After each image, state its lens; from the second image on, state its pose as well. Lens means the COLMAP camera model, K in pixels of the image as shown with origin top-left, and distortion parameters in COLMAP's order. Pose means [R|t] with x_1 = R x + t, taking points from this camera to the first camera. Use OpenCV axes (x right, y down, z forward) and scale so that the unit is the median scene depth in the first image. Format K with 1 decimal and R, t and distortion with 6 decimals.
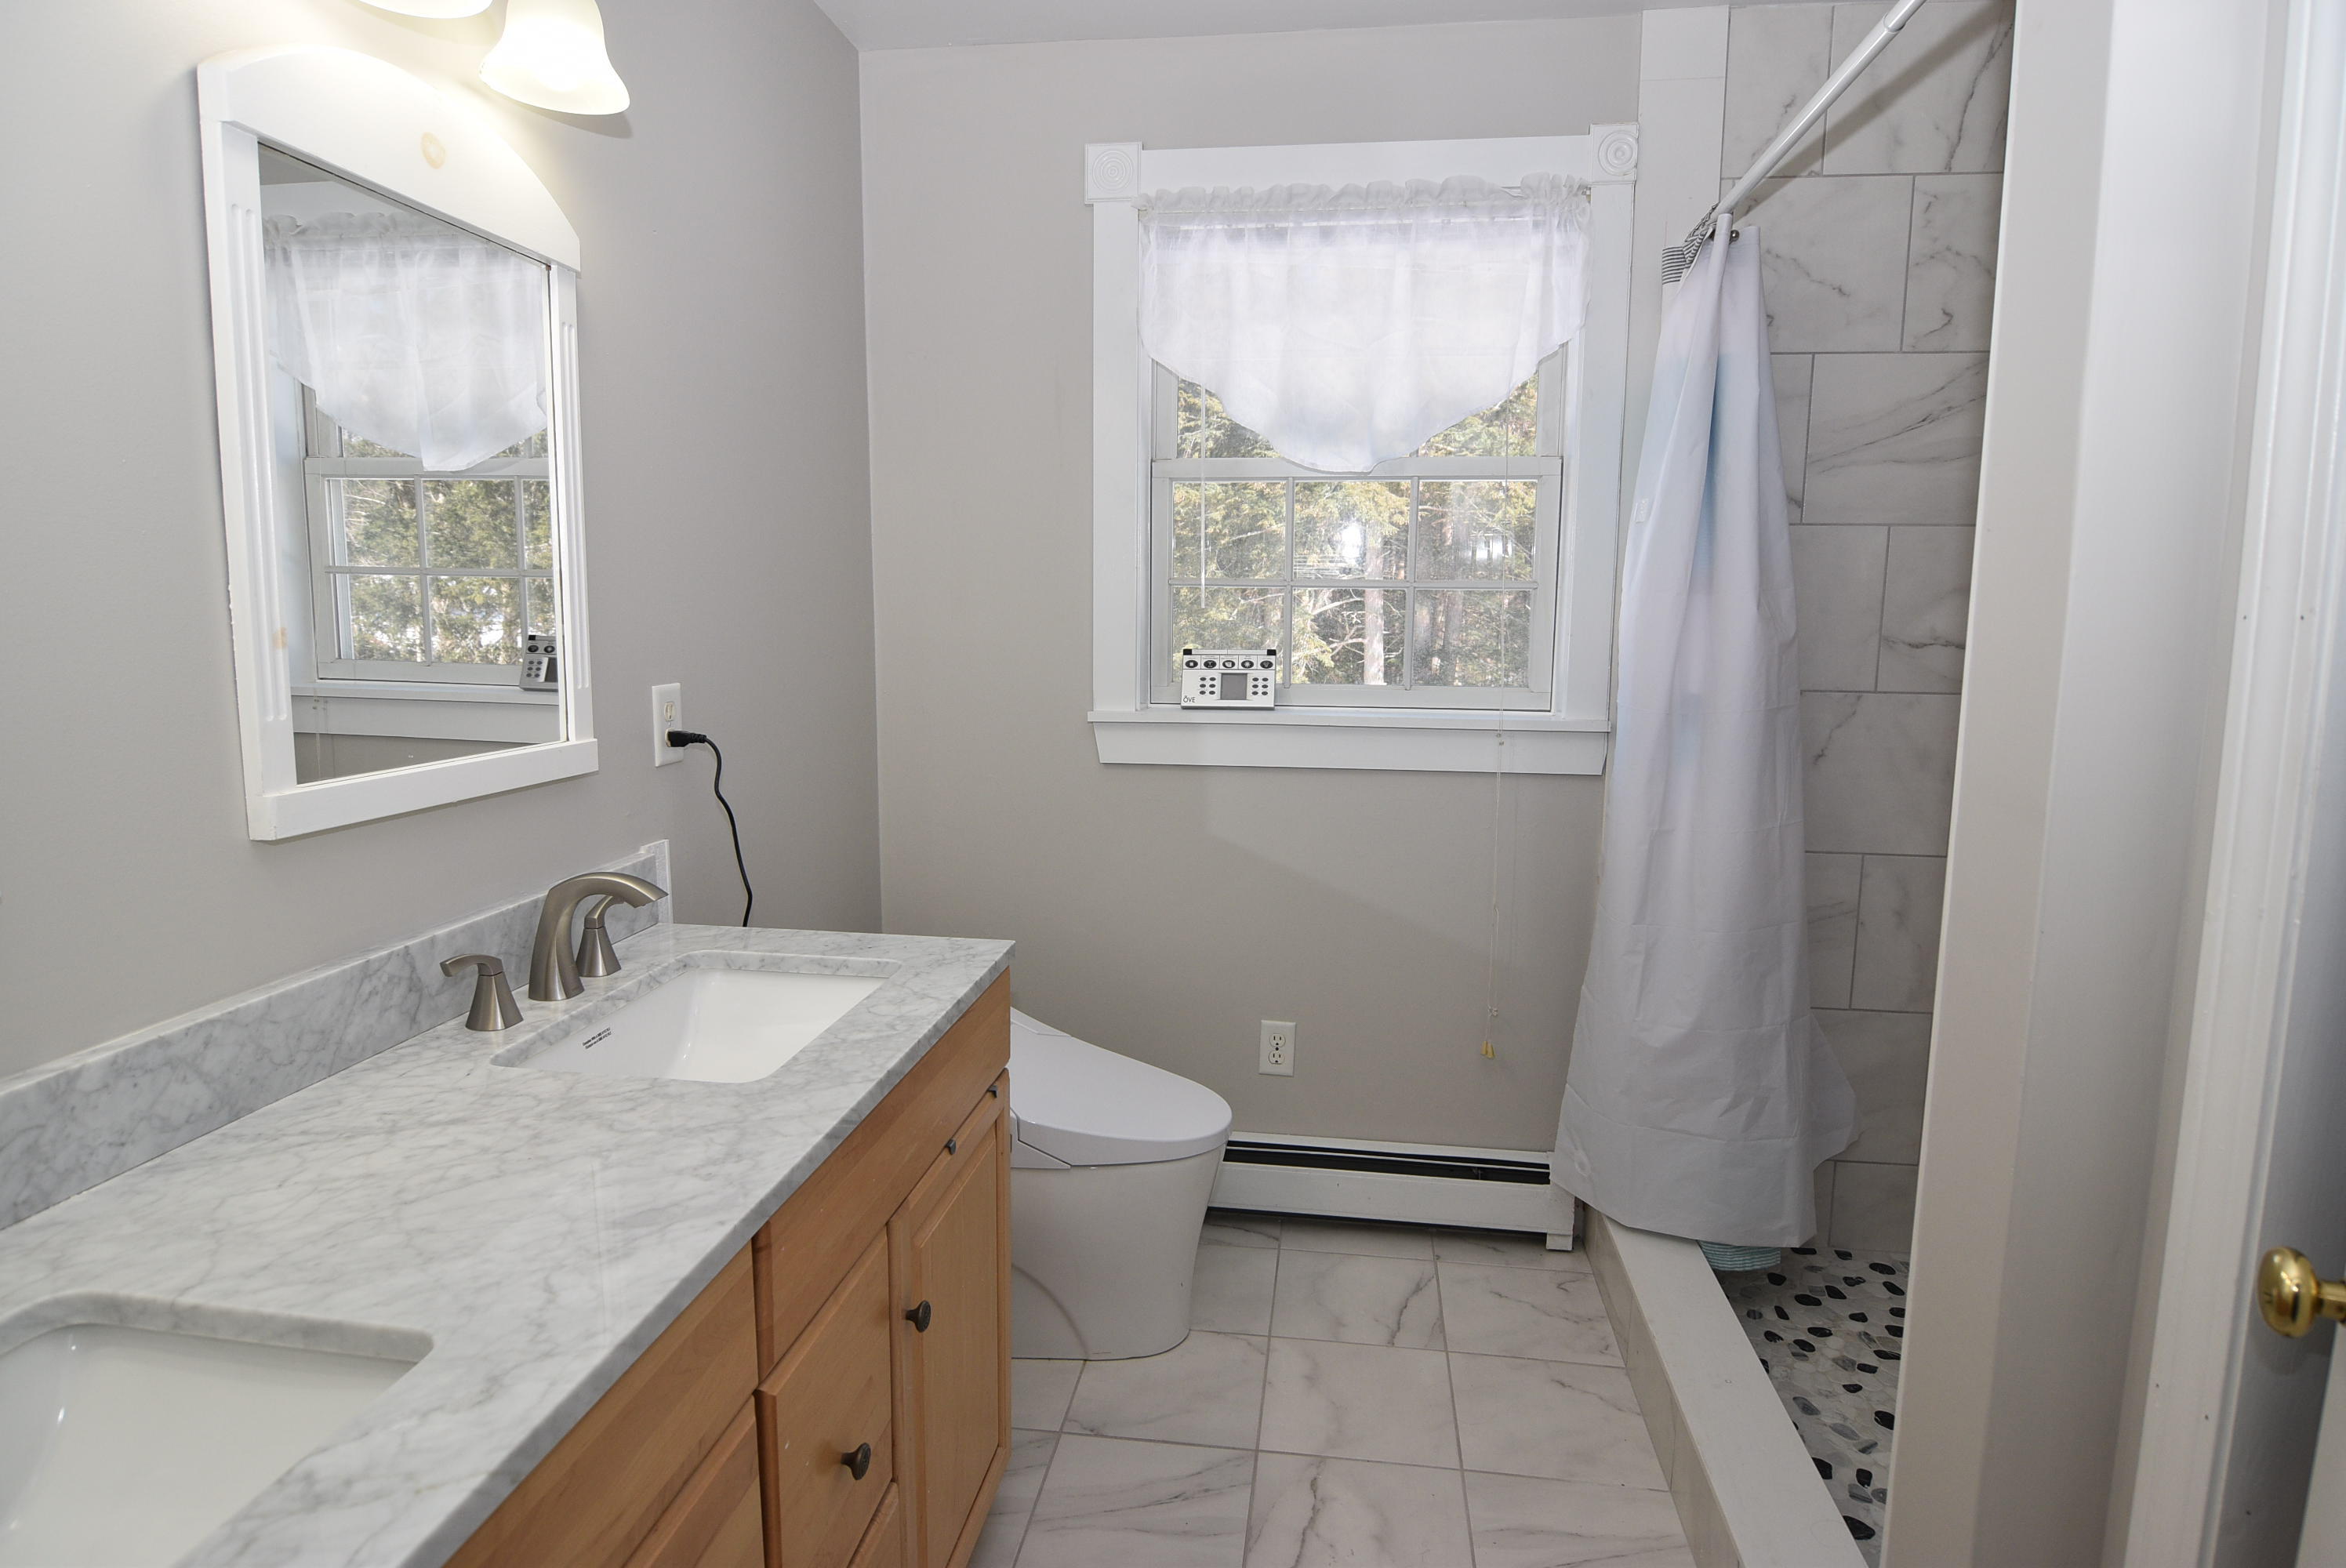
lens RADIAL K [[1262.5, 0, 1170.6], [0, 1262.5, 753.0], [0, 0, 1]] dist [-0.000806, -0.000197]
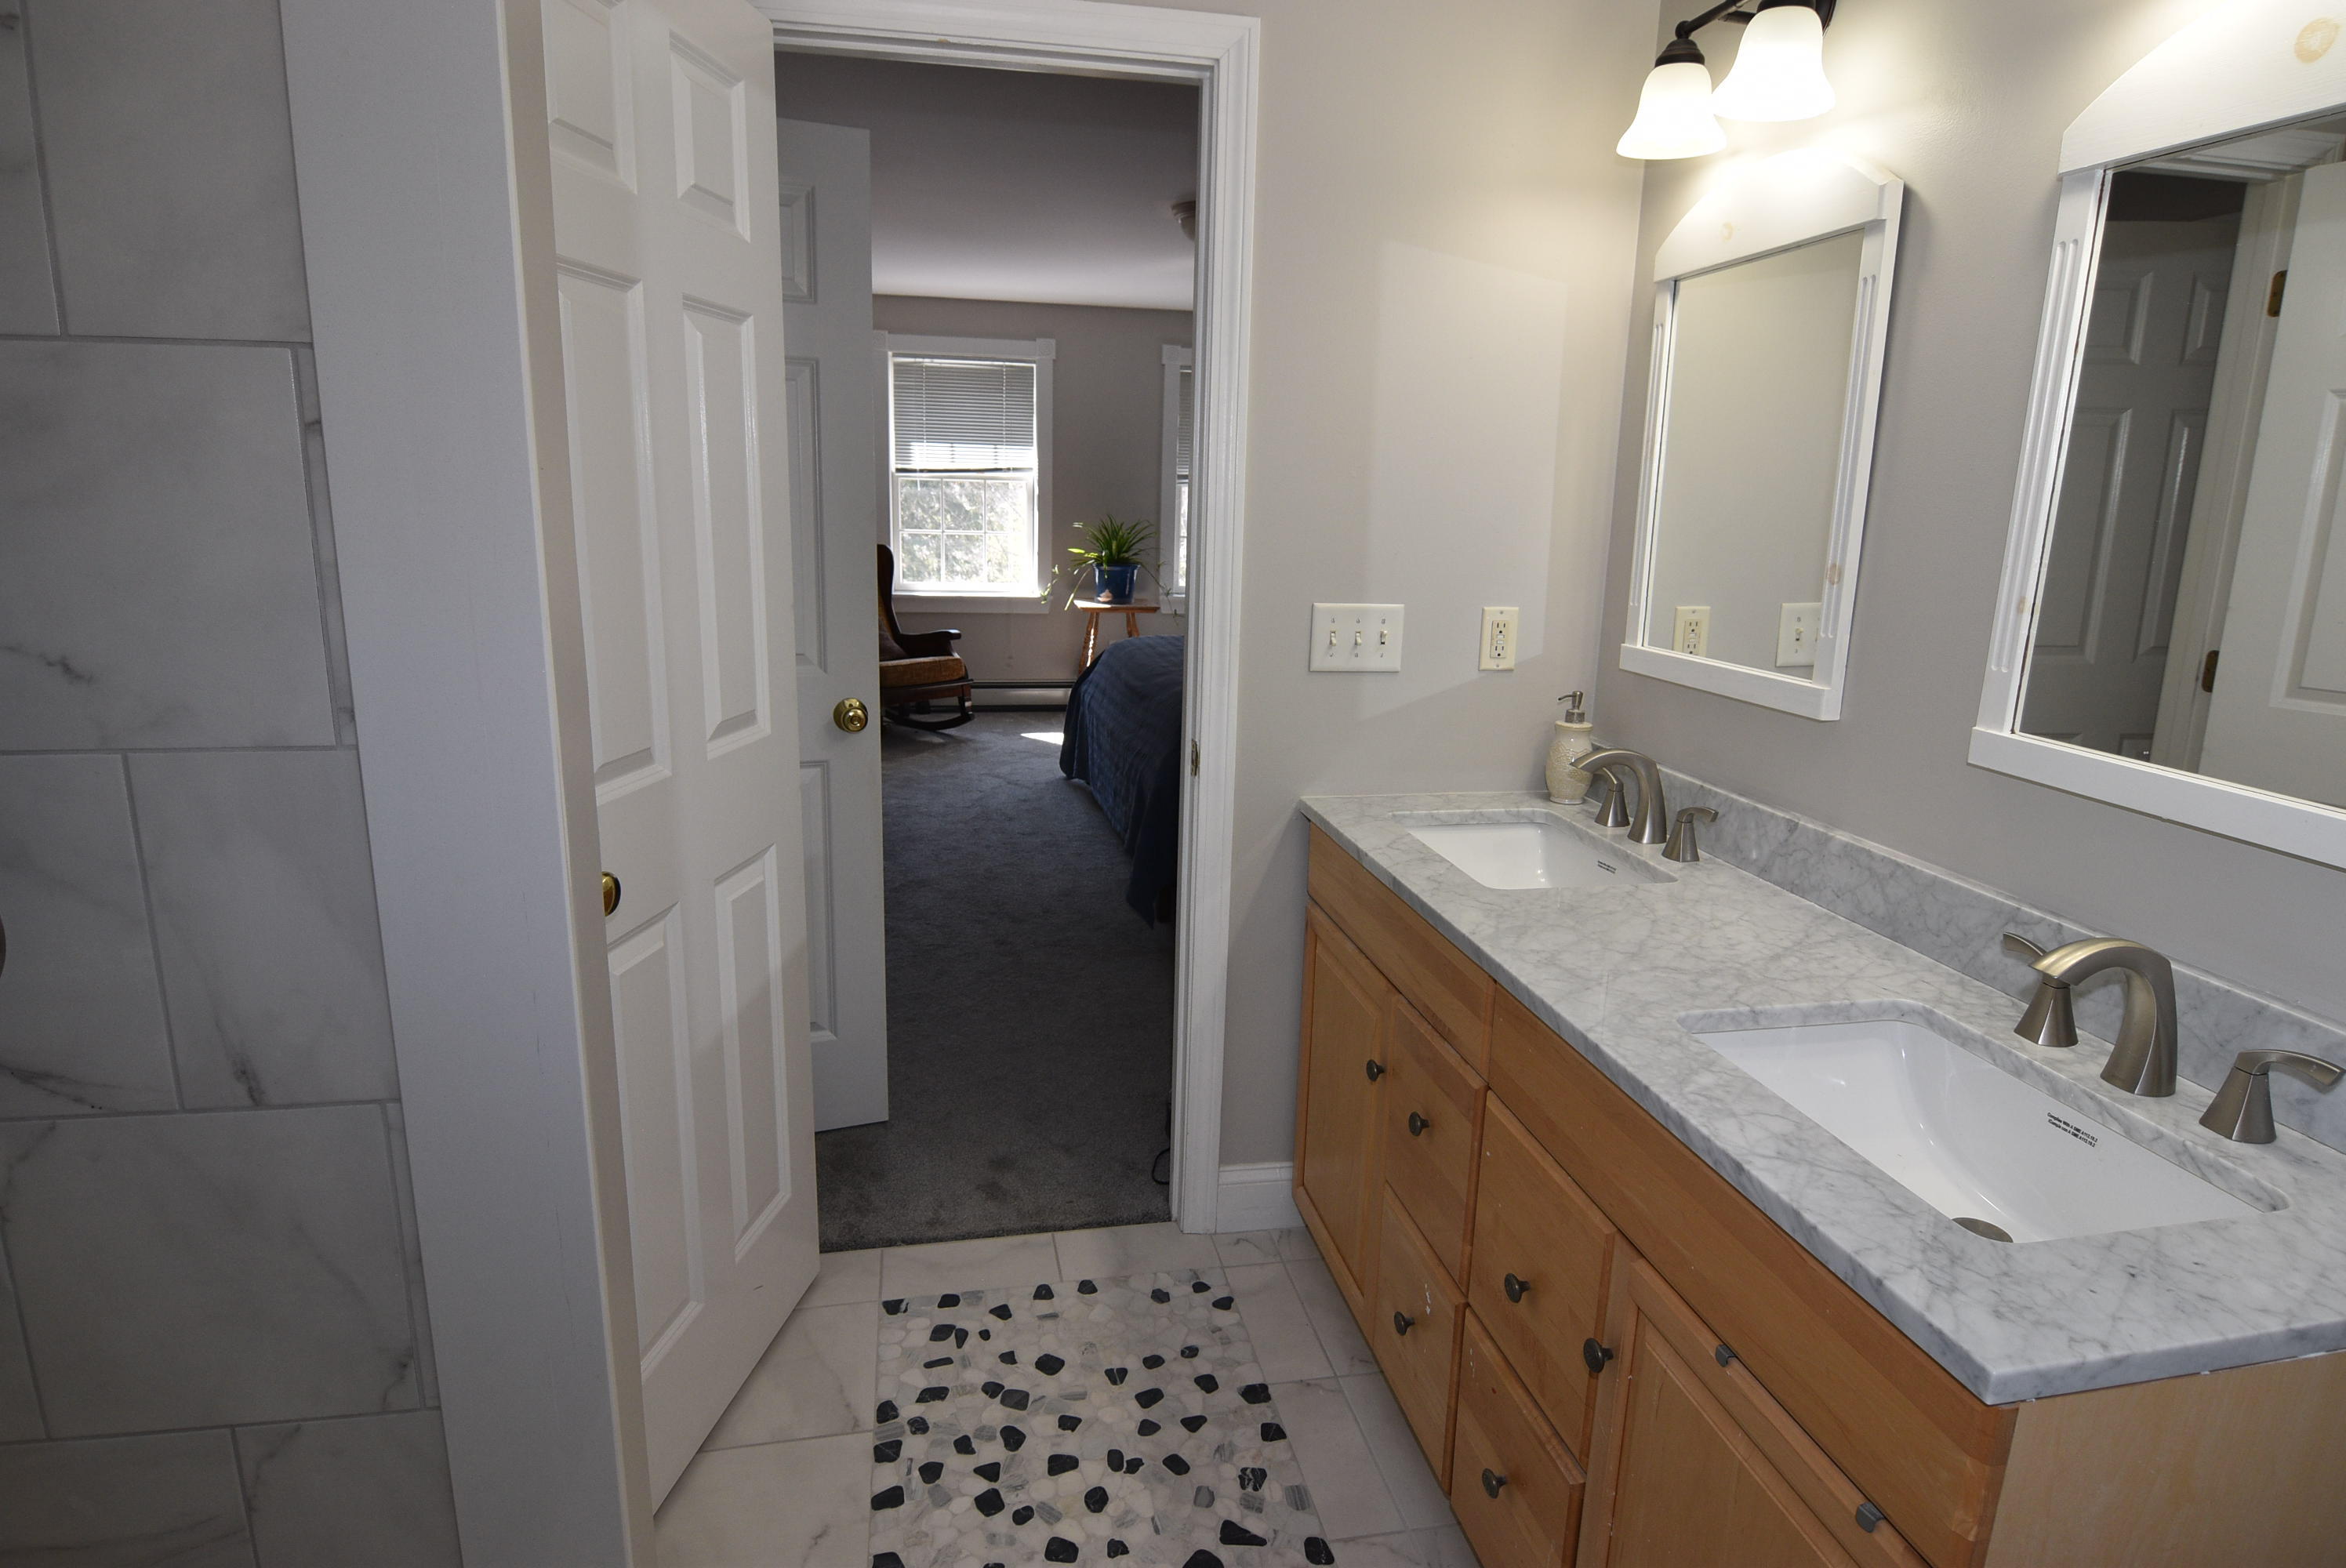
lens RADIAL K [[1262.5, 0, 1170.6], [0, 1262.5, 753.0], [0, 0, 1]] dist [-0.000806, -0.000197]
pose [[-0.941905, 0.037336, -0.333798, 0.473769], [-0.074862, 0.945468, 0.316996, -0.290646], [0.327431, 0.323569, -0.887746, 1.942254]]
